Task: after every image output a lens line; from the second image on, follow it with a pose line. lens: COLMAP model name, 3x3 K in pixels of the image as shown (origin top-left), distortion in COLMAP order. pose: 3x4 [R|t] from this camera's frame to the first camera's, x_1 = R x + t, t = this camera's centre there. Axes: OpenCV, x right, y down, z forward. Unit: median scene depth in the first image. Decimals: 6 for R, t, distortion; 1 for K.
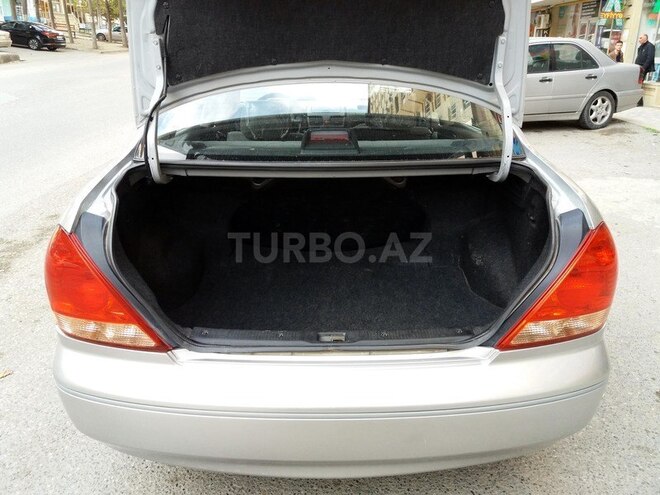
lens RADIAL K [[550.5, 0, 325.0], [0, 550.5, 248.1], [0, 0, 1]] dist [0.022804, -0.041024]
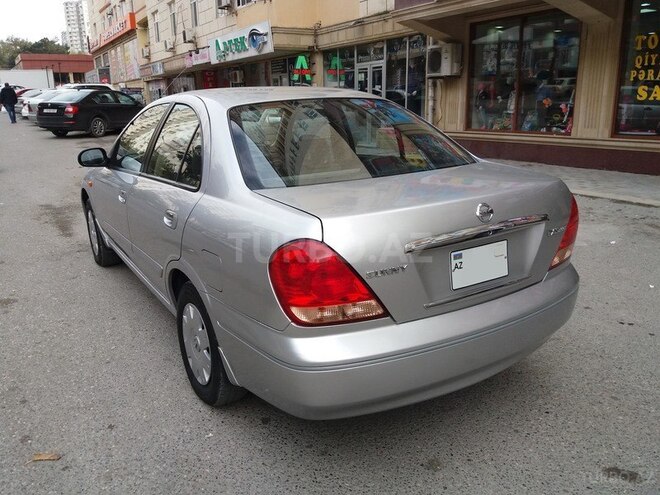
lens RADIAL K [[550.5, 0, 316.6], [0, 550.5, 247.3], [0, 0, 1]] dist [0.022804, -0.041024]
pose [[0.853026, -0.156787, 0.497759, -0.192973], [0.200158, 0.979153, -0.034598, 0.005772], [-0.481958, 0.129143, 0.866625, -0.022738]]
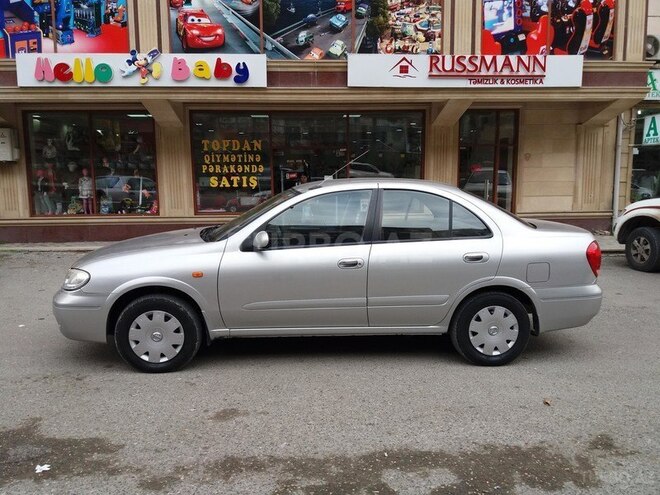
lens RADIAL K [[550.5, 0, 330.1], [0, 550.5, 250.7], [0, 0, 1]] dist [0.022804, -0.041024]
pose [[-0.102032, -0.135882, 0.985457, -0.601921], [0.342003, 0.925451, 0.163018, -0.177568], [-0.934143, 0.353662, -0.047954, 0.450889]]
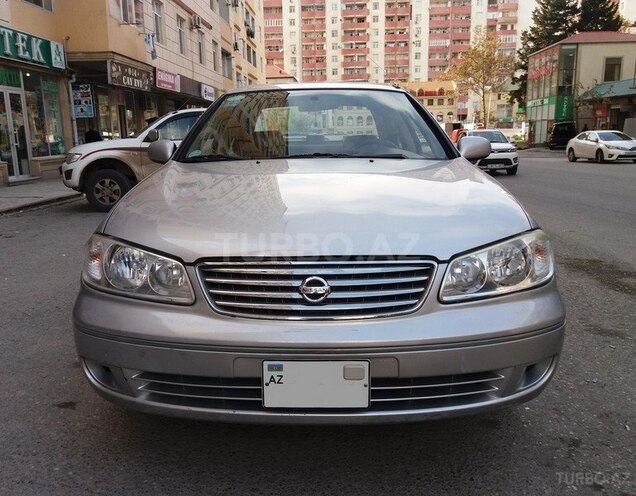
lens RADIAL K [[550.1, 0, 299.2], [0, 550.1, 246.2], [0, 0, 1]] dist [0.012894, -0.029122]
pose [[-0.999701, 0.015893, 0.018569, -0.002653], [0.023169, 0.858112, 0.512939, -0.258914], [-0.007782, 0.513216, -0.858224, 0.831265]]
